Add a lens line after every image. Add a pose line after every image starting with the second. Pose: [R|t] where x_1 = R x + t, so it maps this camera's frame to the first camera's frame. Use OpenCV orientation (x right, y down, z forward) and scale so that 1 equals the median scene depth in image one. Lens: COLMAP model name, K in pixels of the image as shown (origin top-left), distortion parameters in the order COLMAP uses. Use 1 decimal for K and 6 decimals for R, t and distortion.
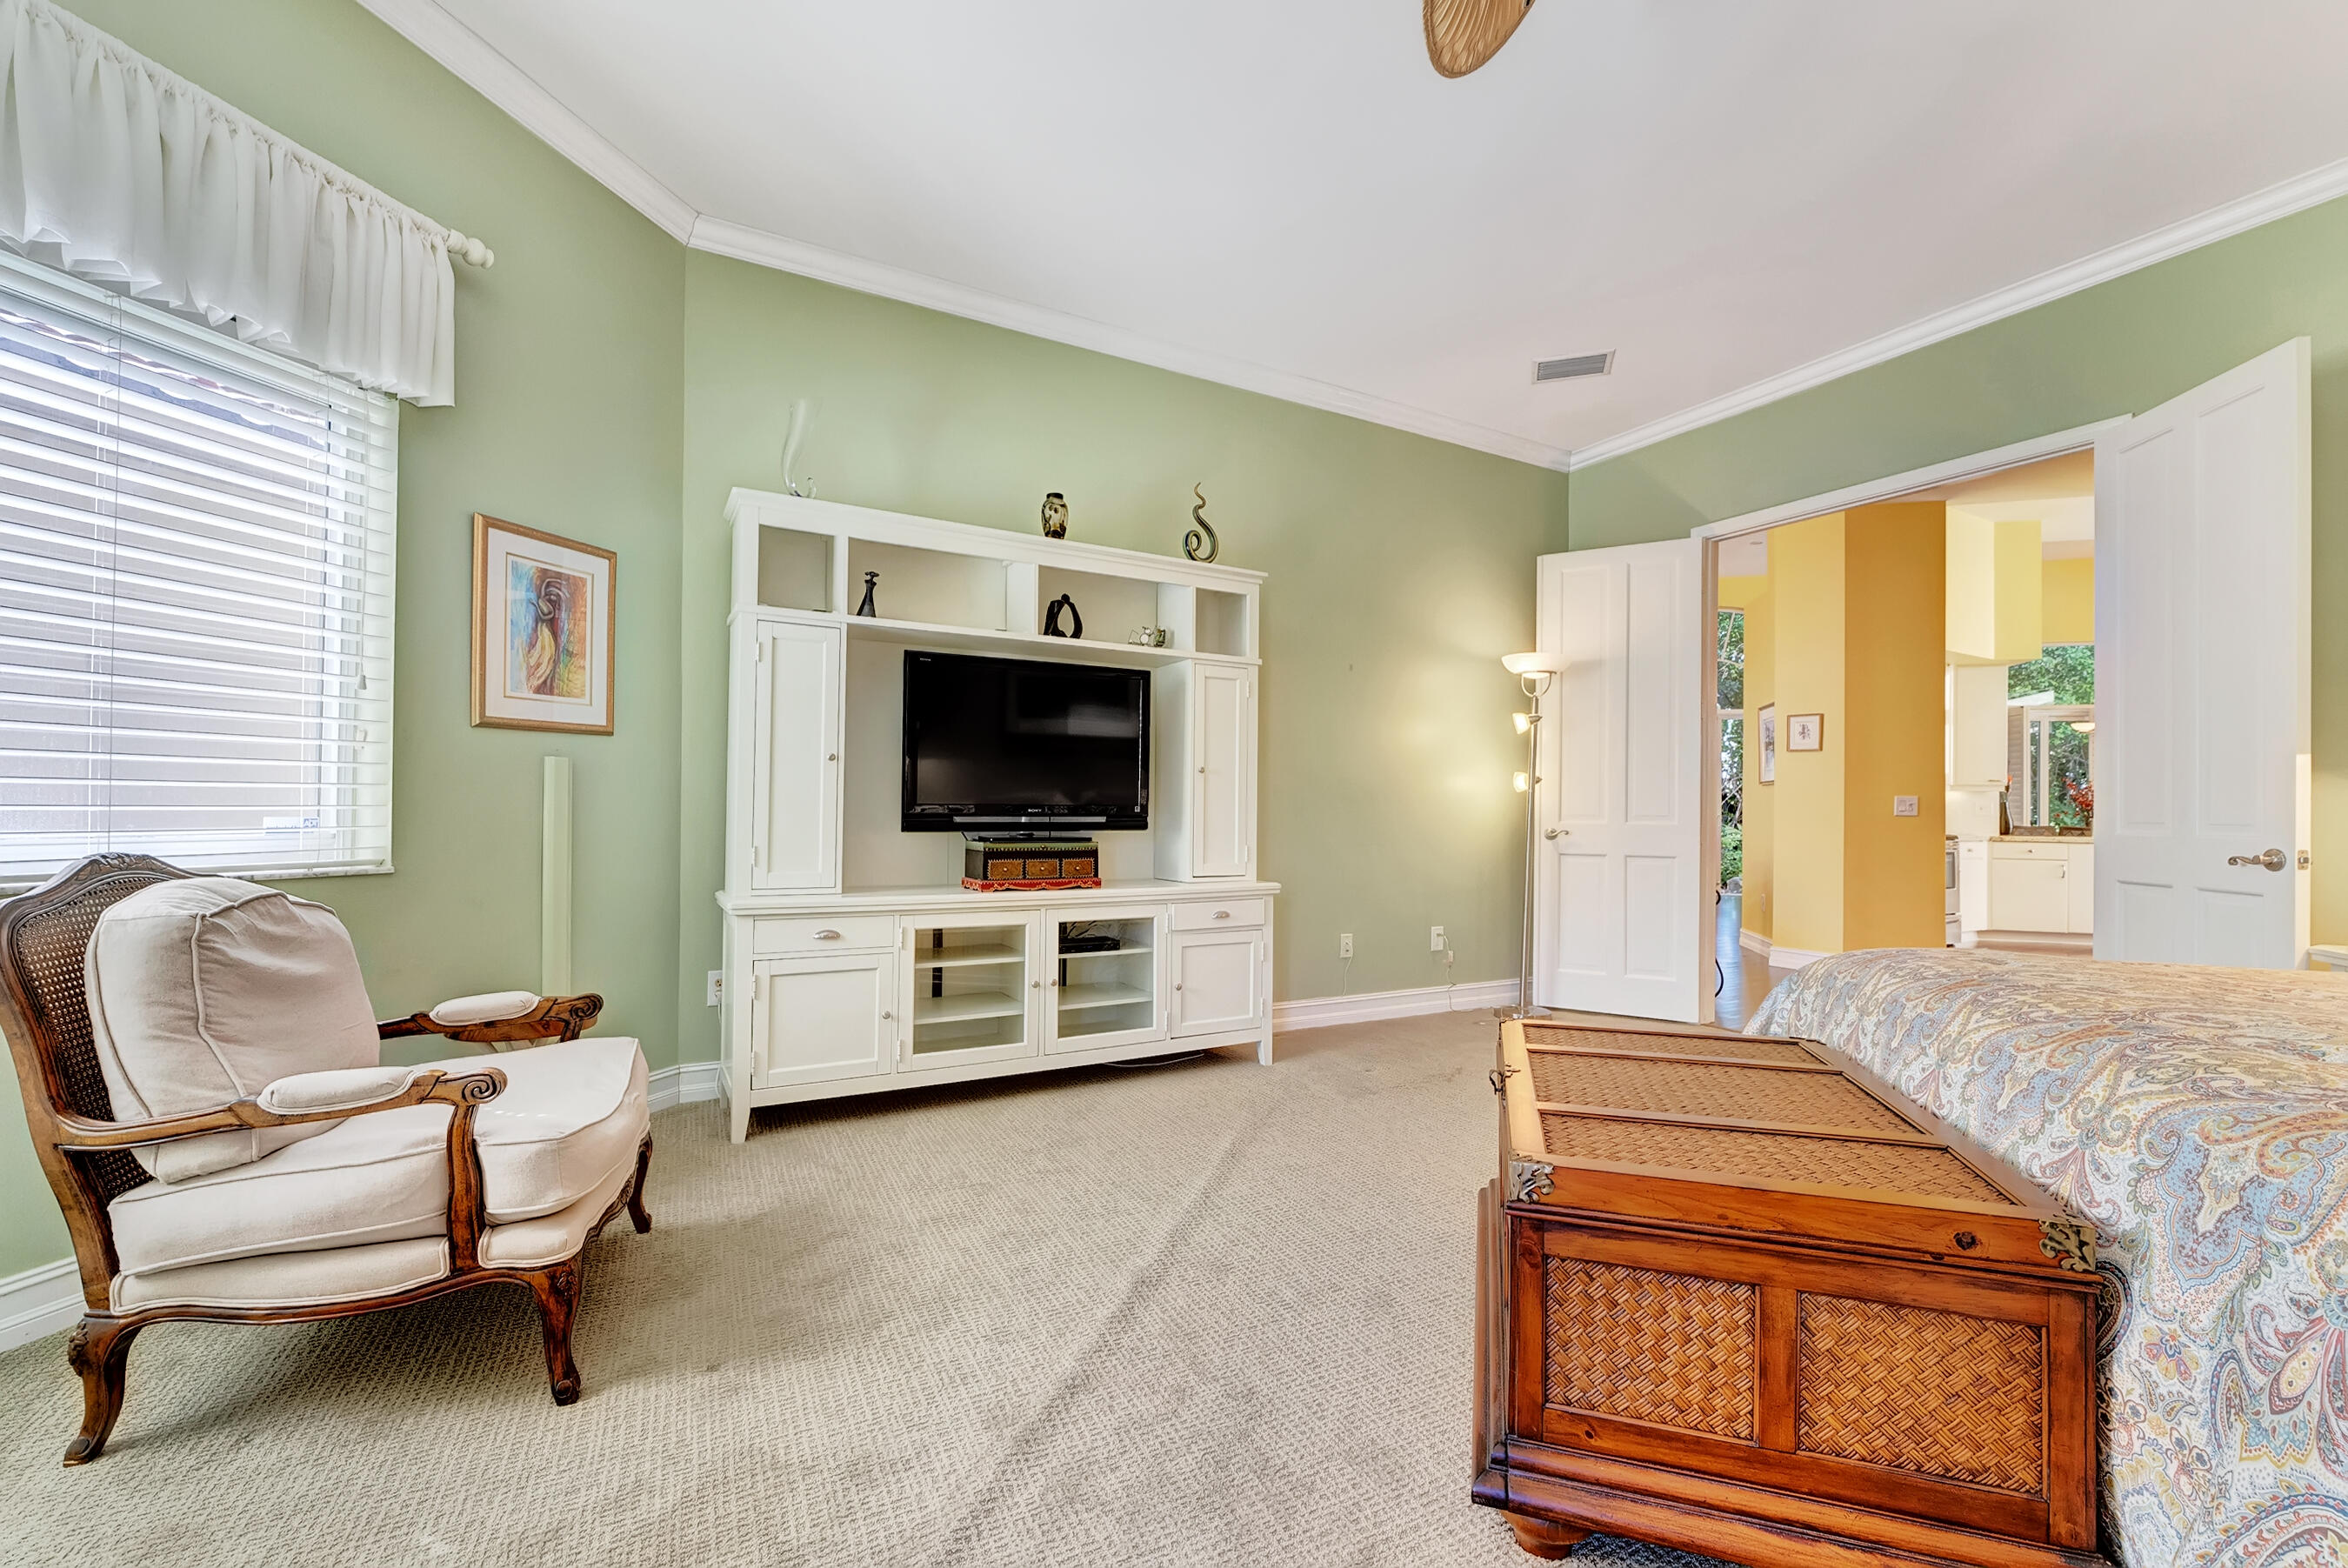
lens RADIAL K [[932.9, 0, 1174.4], [0, 932.9, 796.5], [0, 0, 1]] dist [-0.003023, -0.000051]
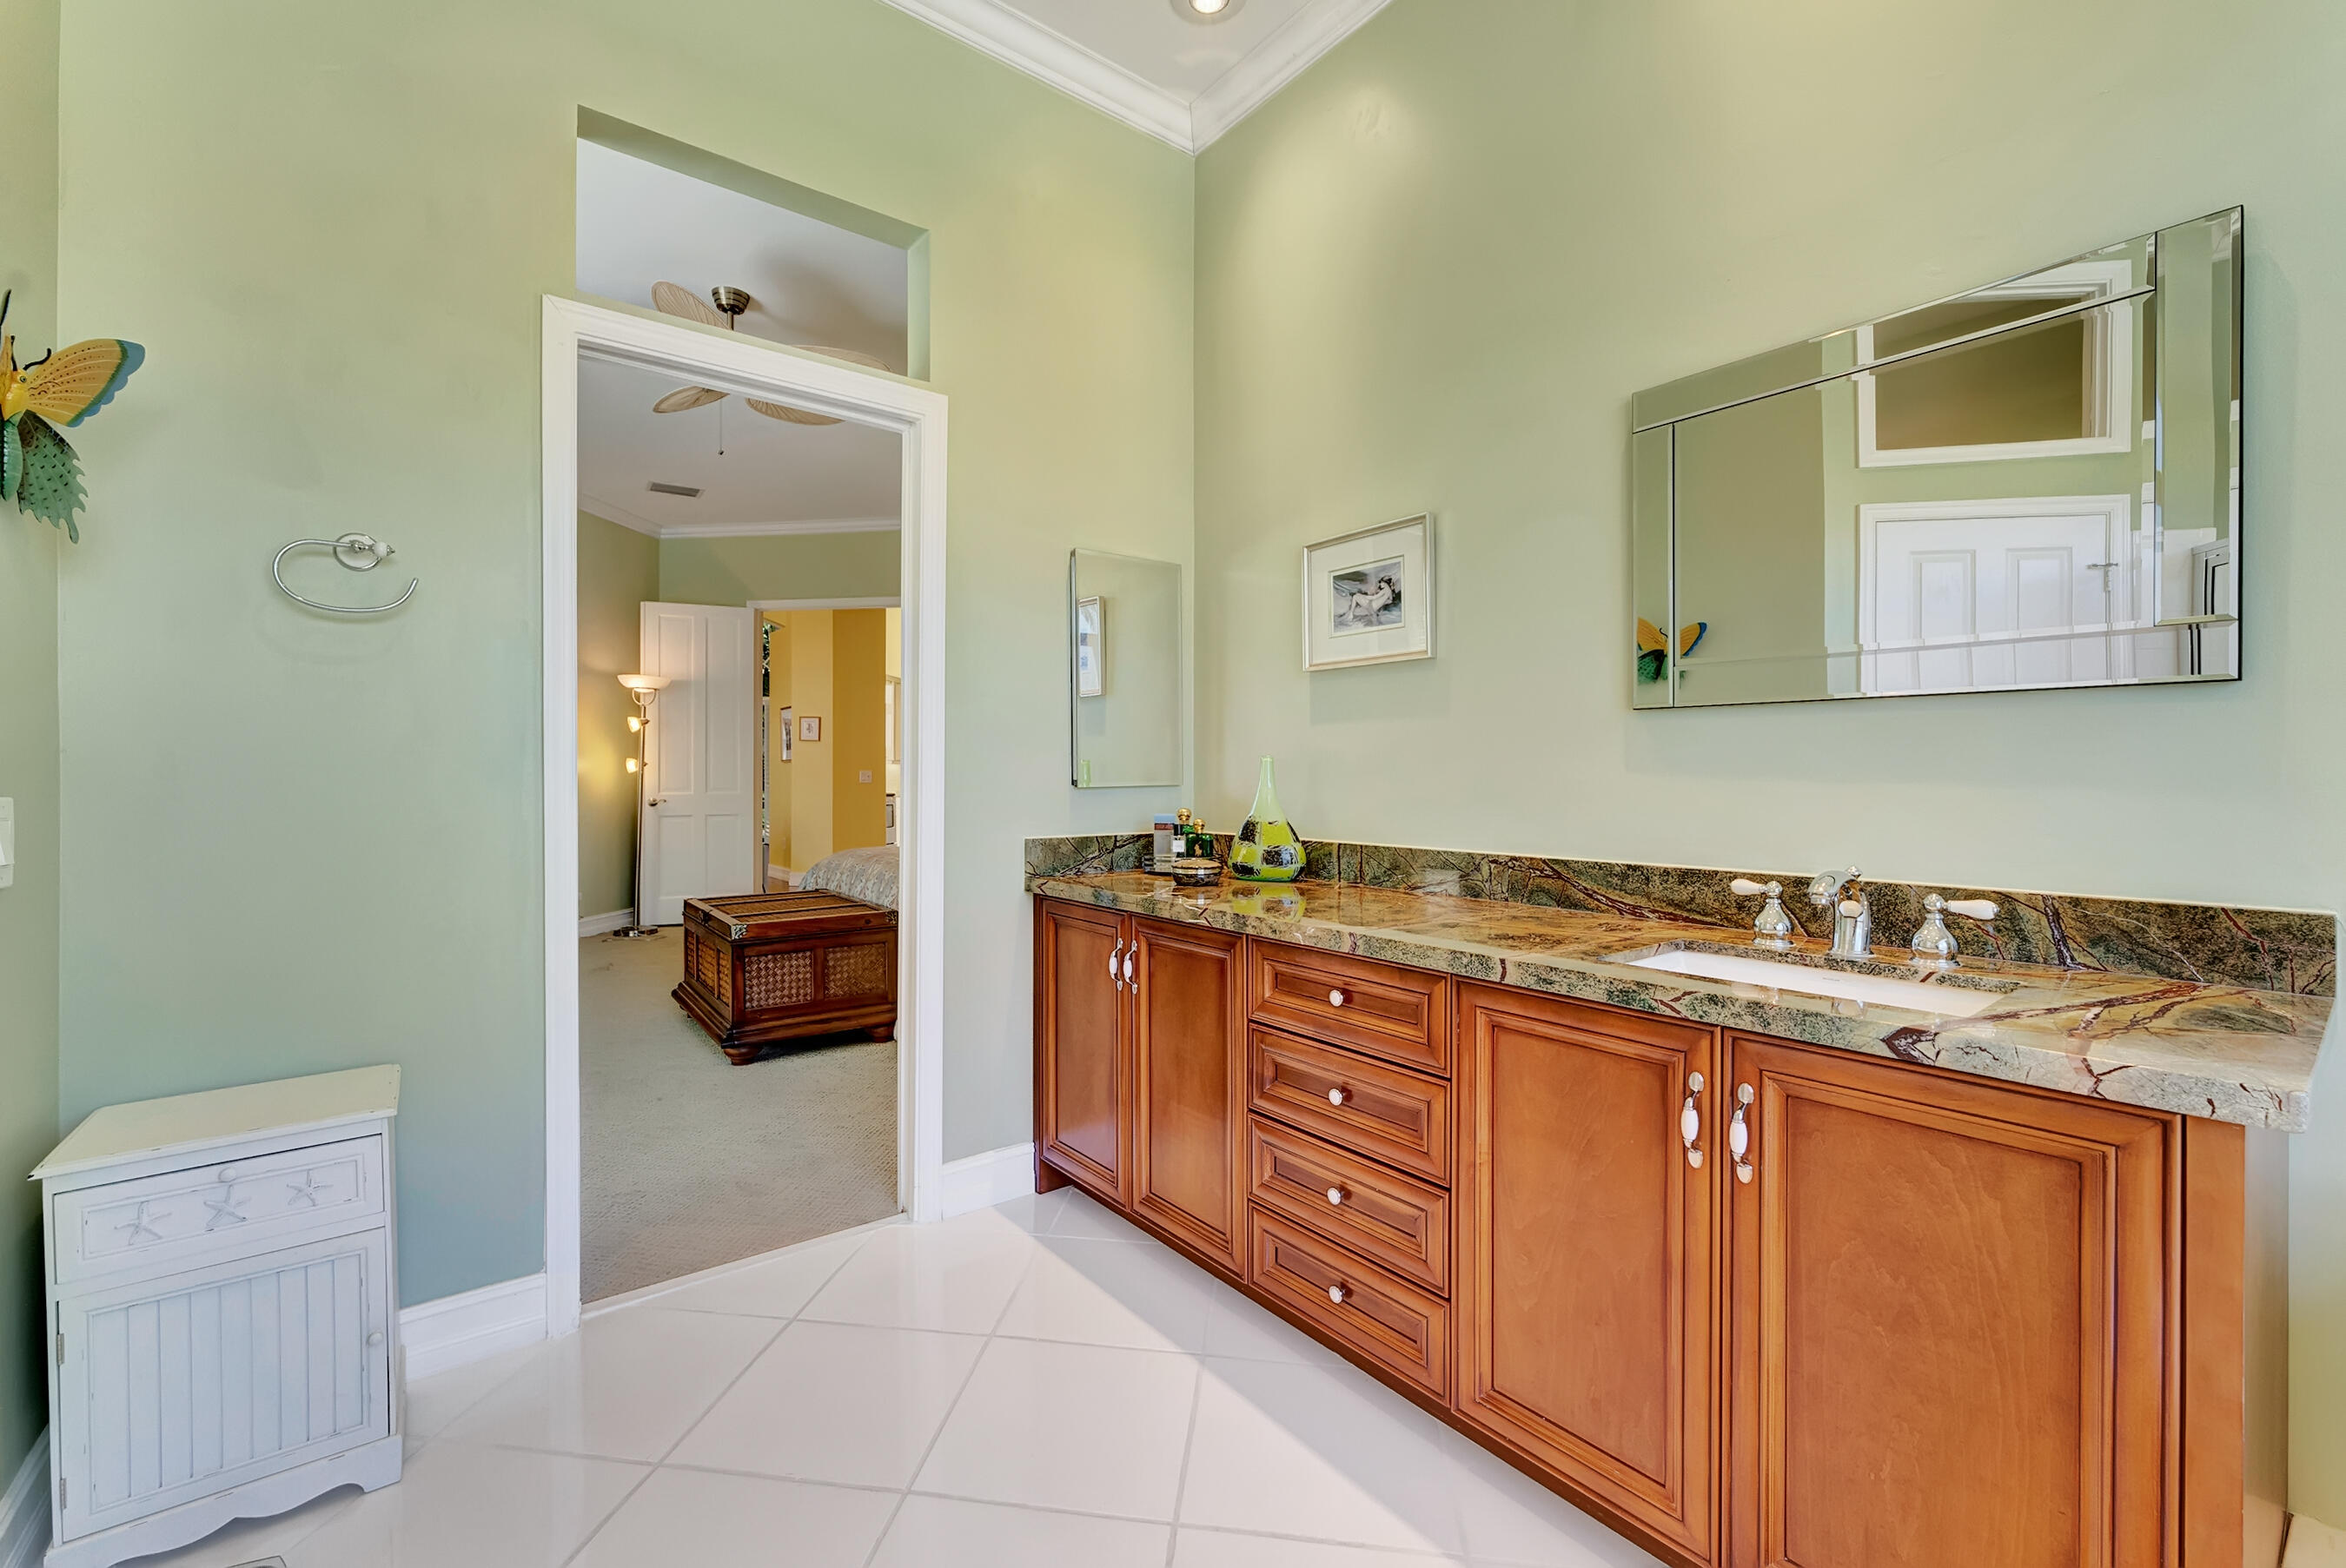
lens RADIAL K [[970.5, 0, 1175.6], [0, 970.5, 776.2], [0, 0, 1]] dist [-0.001397, 0.000142]
pose [[0.569136, -0.013737, 0.822129, -0.371026], [-0.002724, 0.999823, 0.018592, -0.031099], [-0.822239, -0.012821, 0.568998, -0.507466]]
